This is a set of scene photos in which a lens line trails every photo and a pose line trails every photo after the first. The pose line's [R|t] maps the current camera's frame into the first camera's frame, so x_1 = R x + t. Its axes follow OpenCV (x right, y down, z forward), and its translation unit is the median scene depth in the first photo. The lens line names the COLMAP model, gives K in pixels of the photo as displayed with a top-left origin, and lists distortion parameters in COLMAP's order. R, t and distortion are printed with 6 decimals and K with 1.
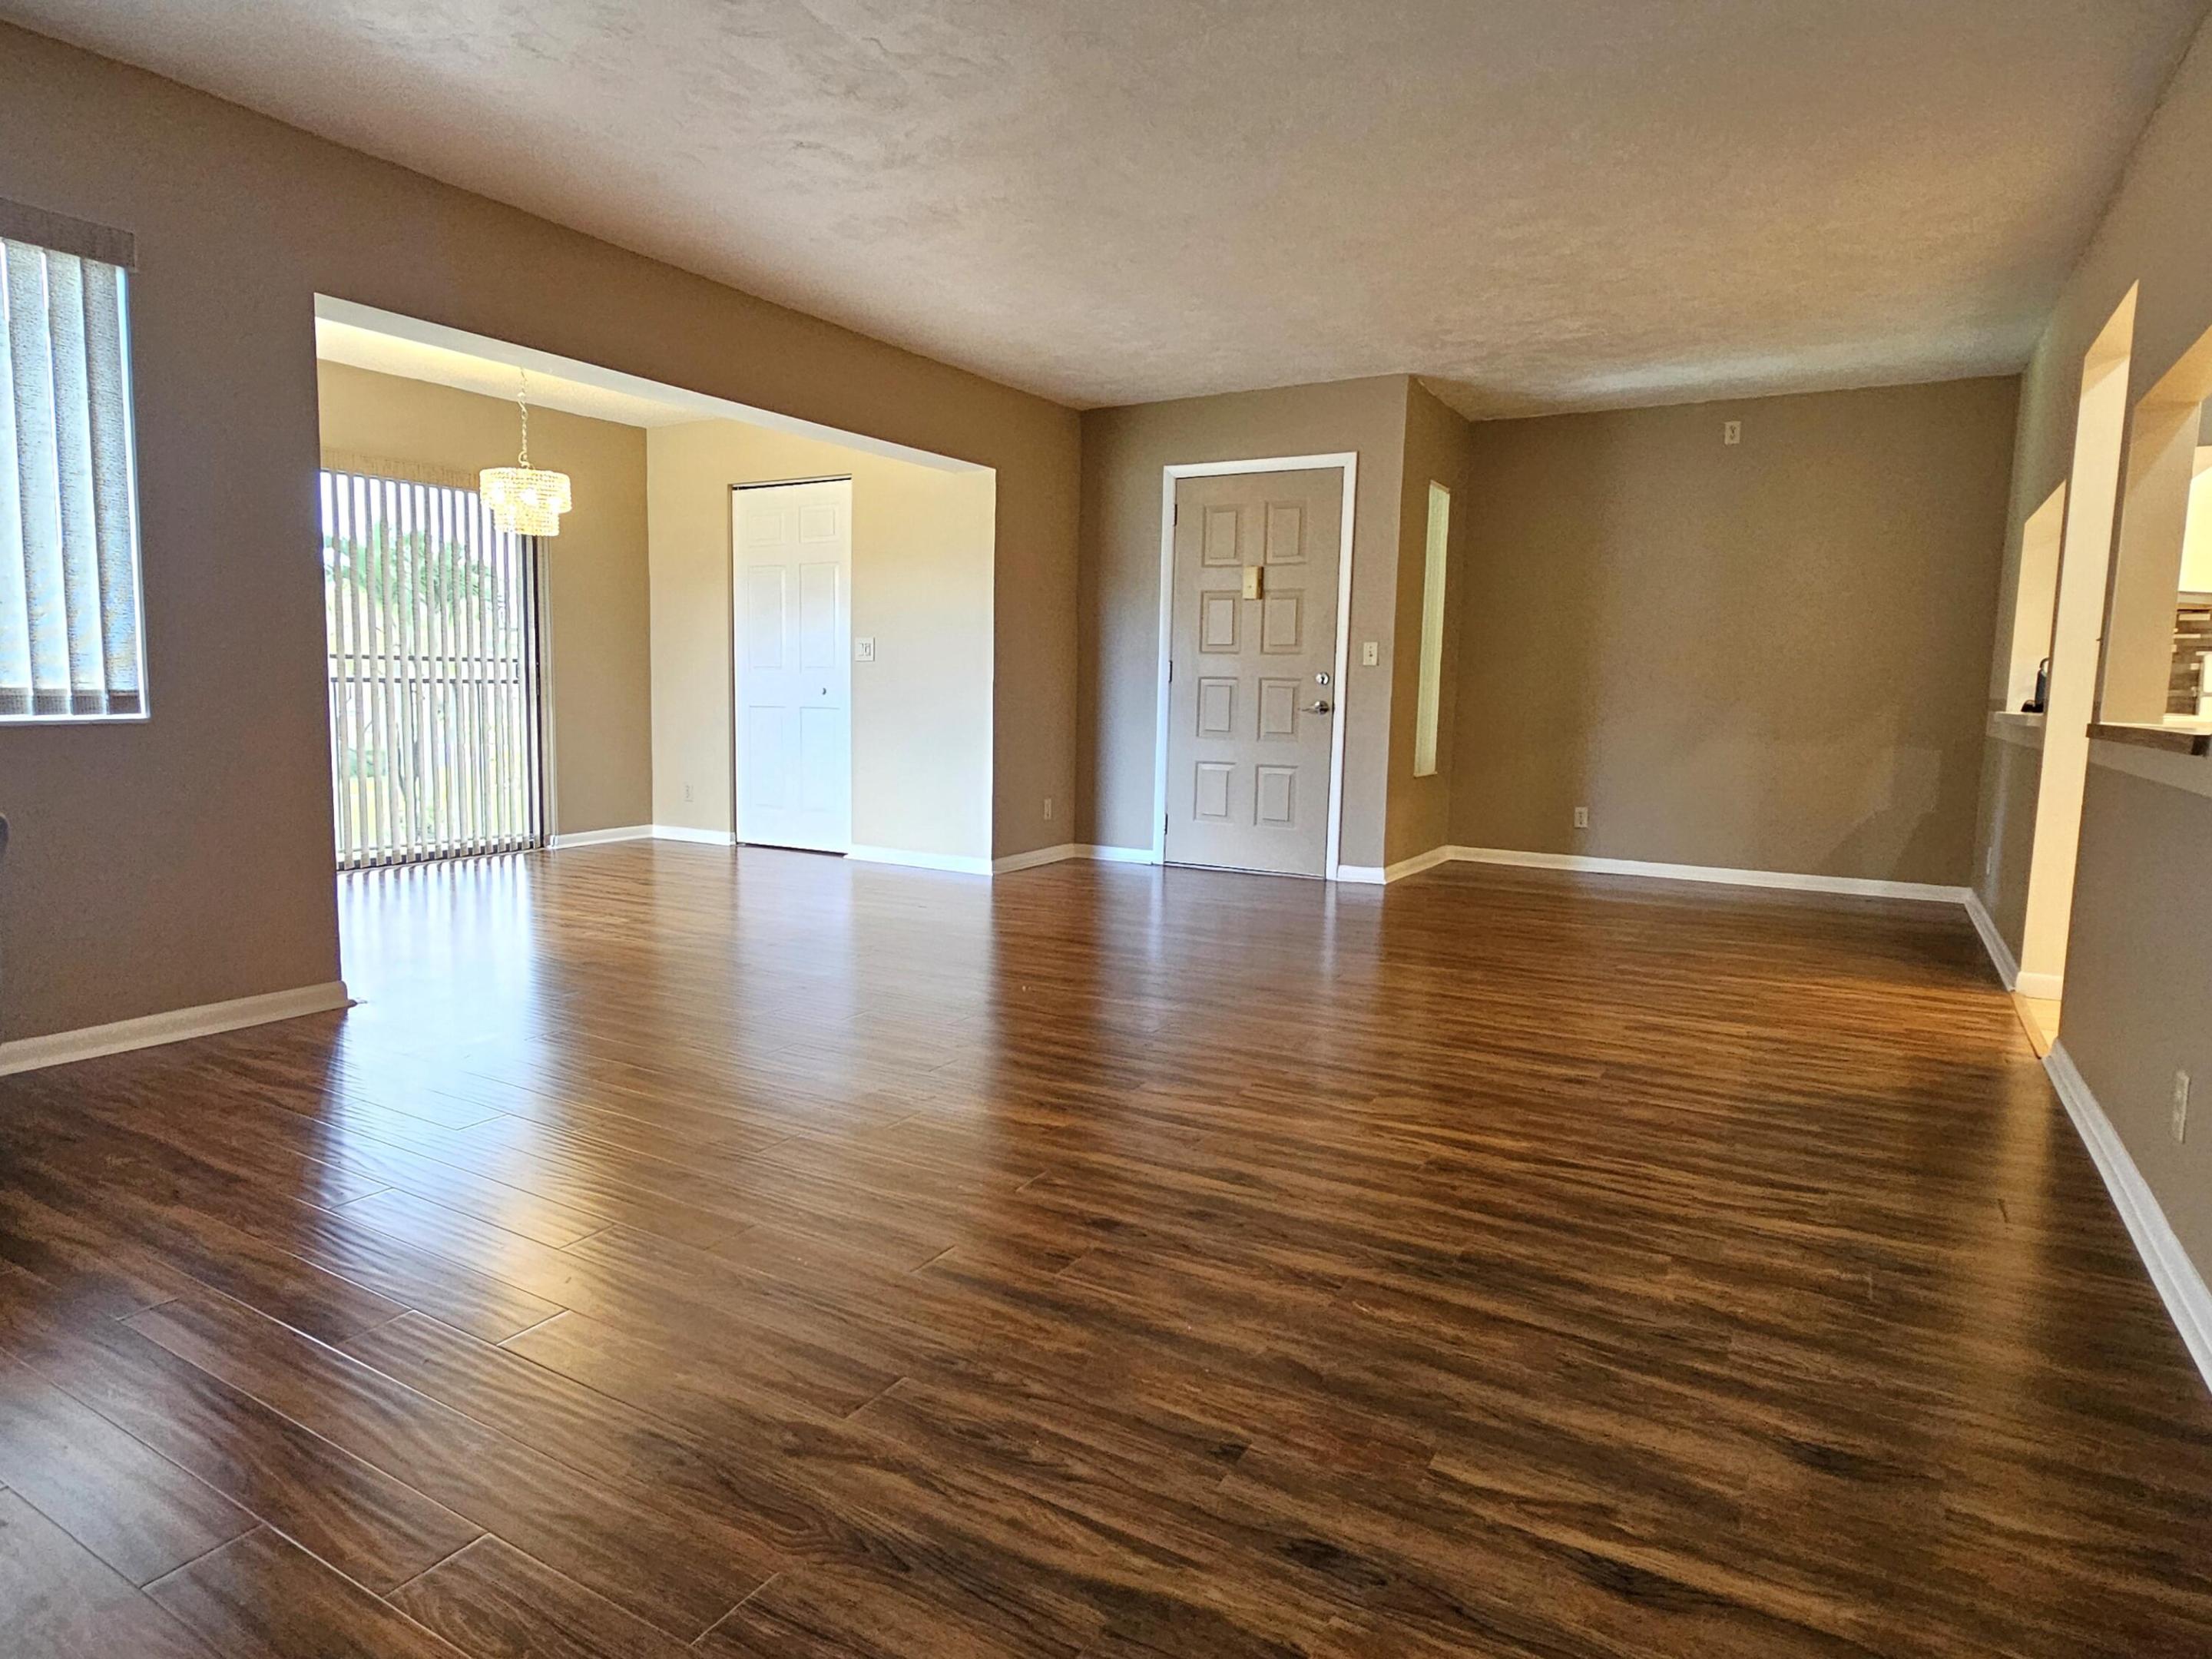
lens RADIAL K [[1306.9, 0, 1060.6], [0, 1306.9, 825.7], [0, 0, 1]] dist [0.006763, -0.002147]
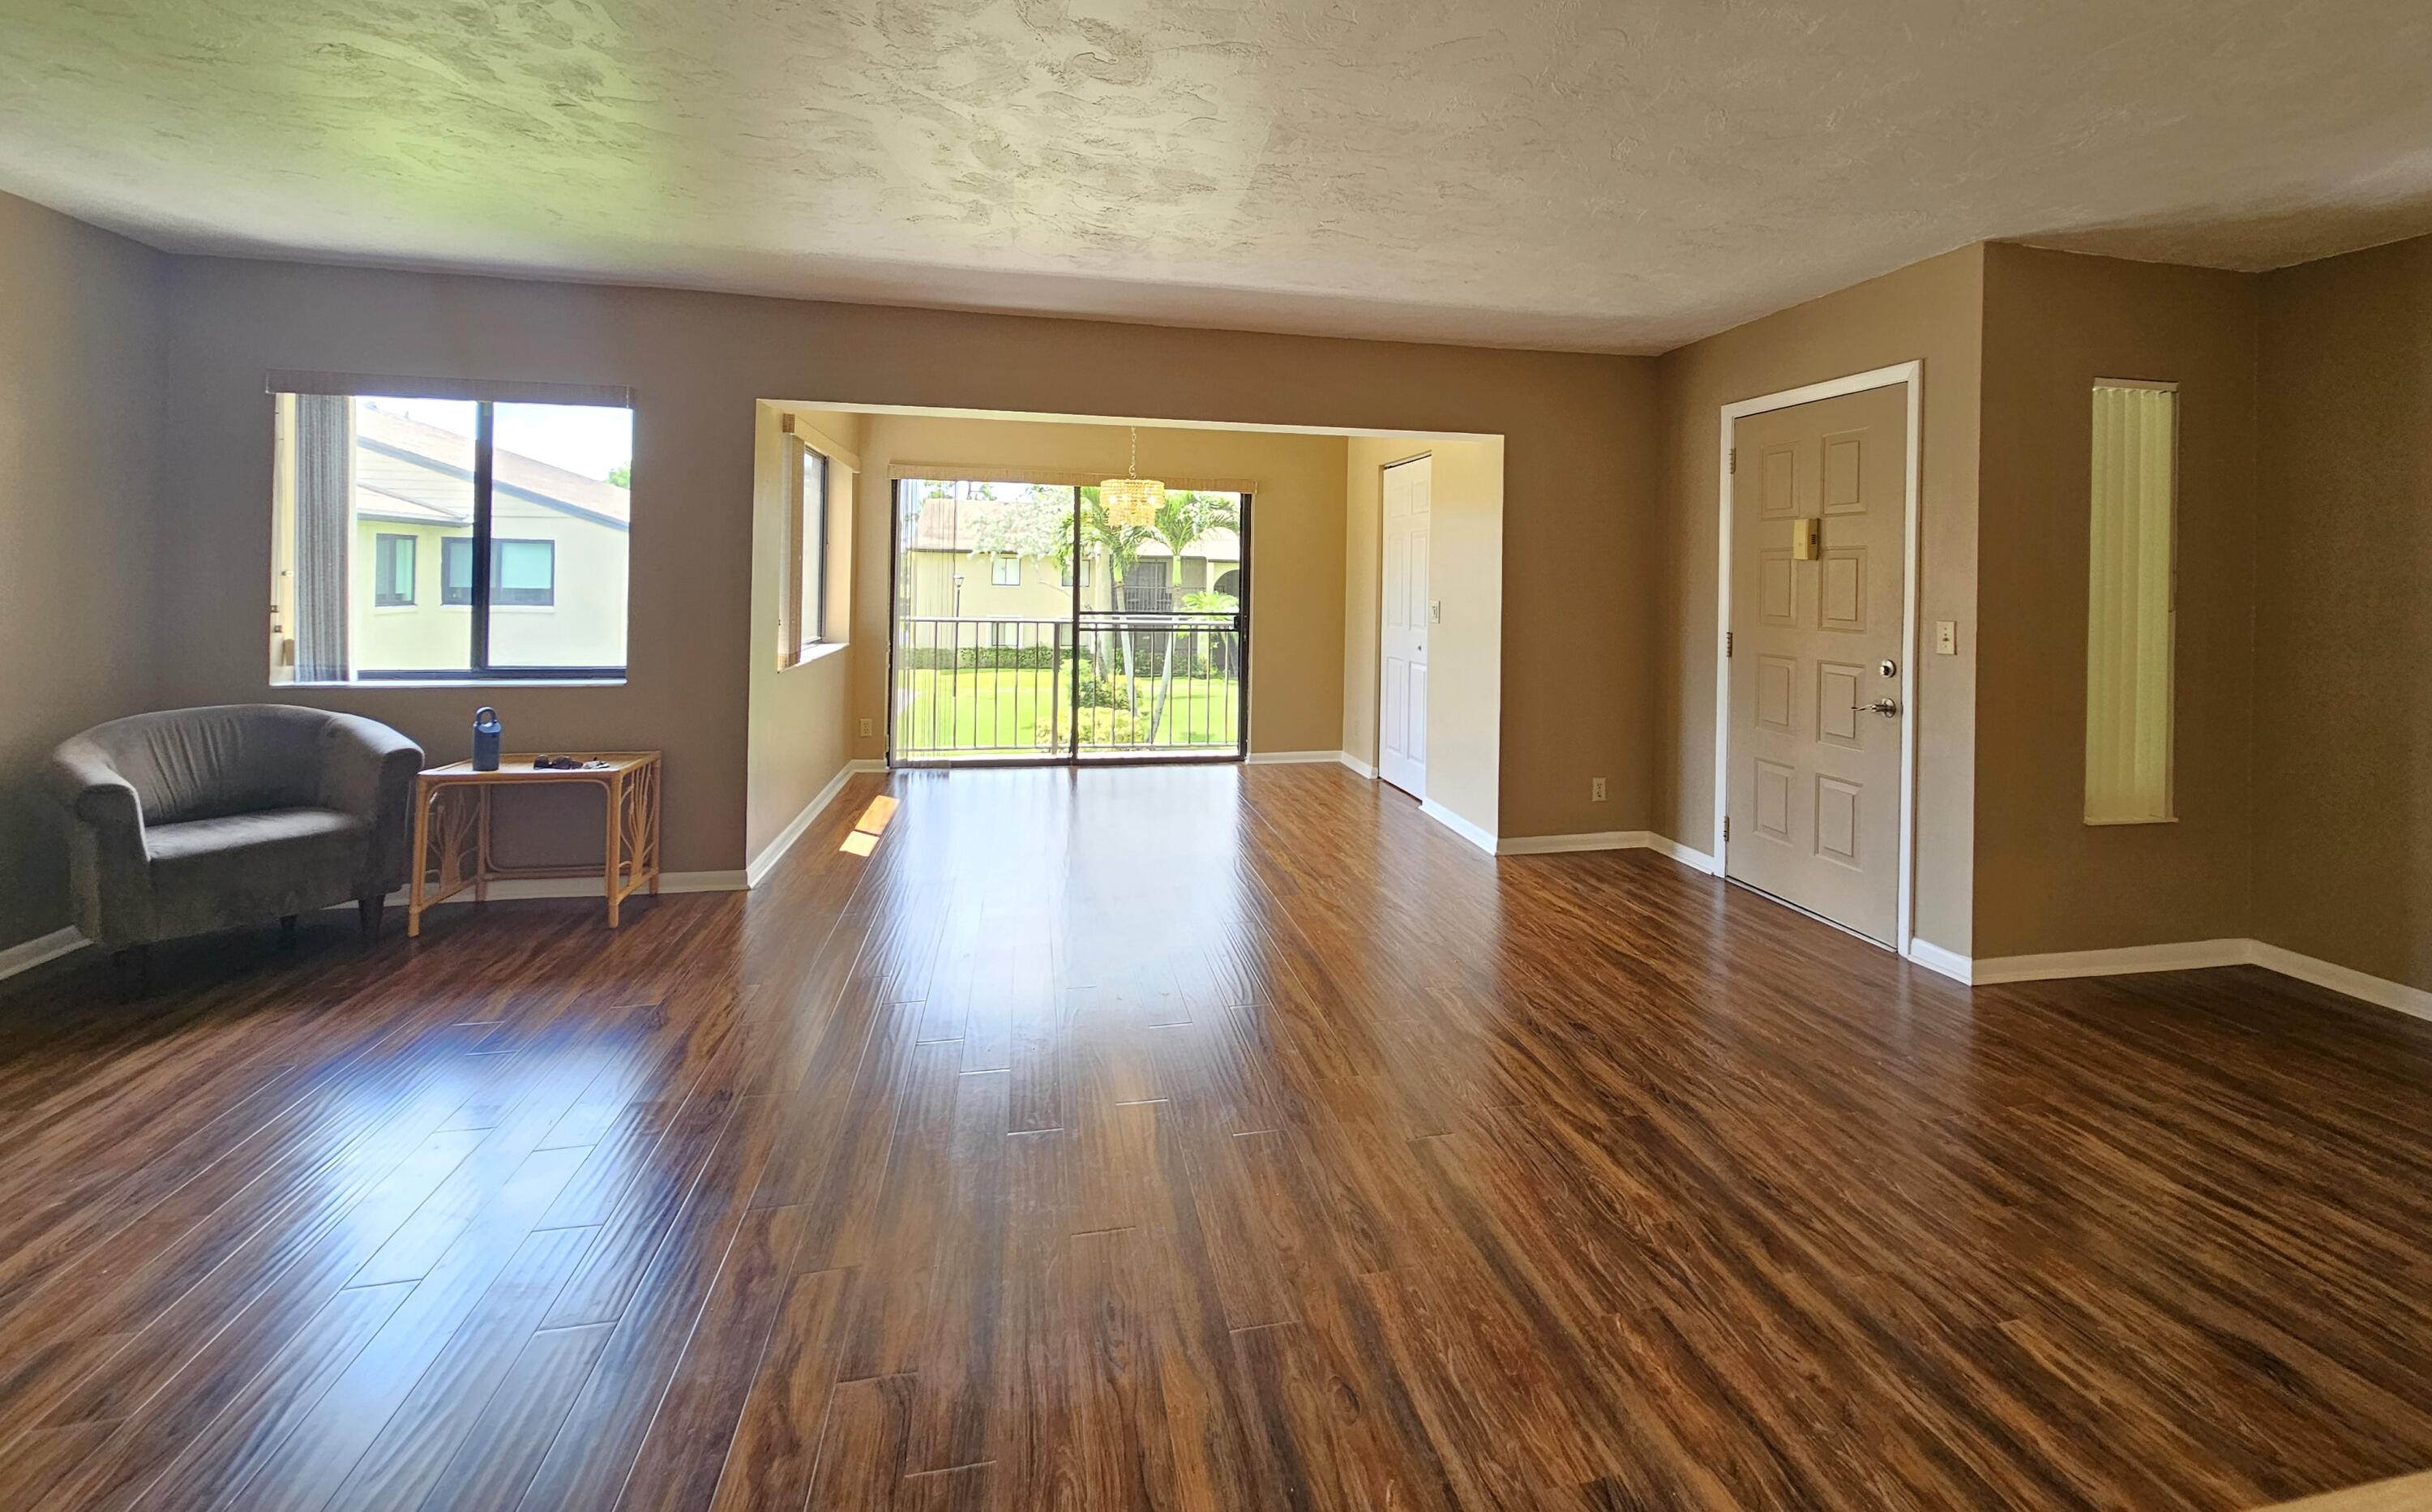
lens RADIAL K [[1019.0, 0, 1232.7], [0, 1019.0, 571.5], [0, 0, 1]] dist [-0.000569, -0.000131]
pose [[0.689321, -0.011823, -0.724360, 0.352885], [-0.082883, 0.992015, -0.095066, -0.080156], [0.719700, 0.125568, 0.682836, 0.337955]]
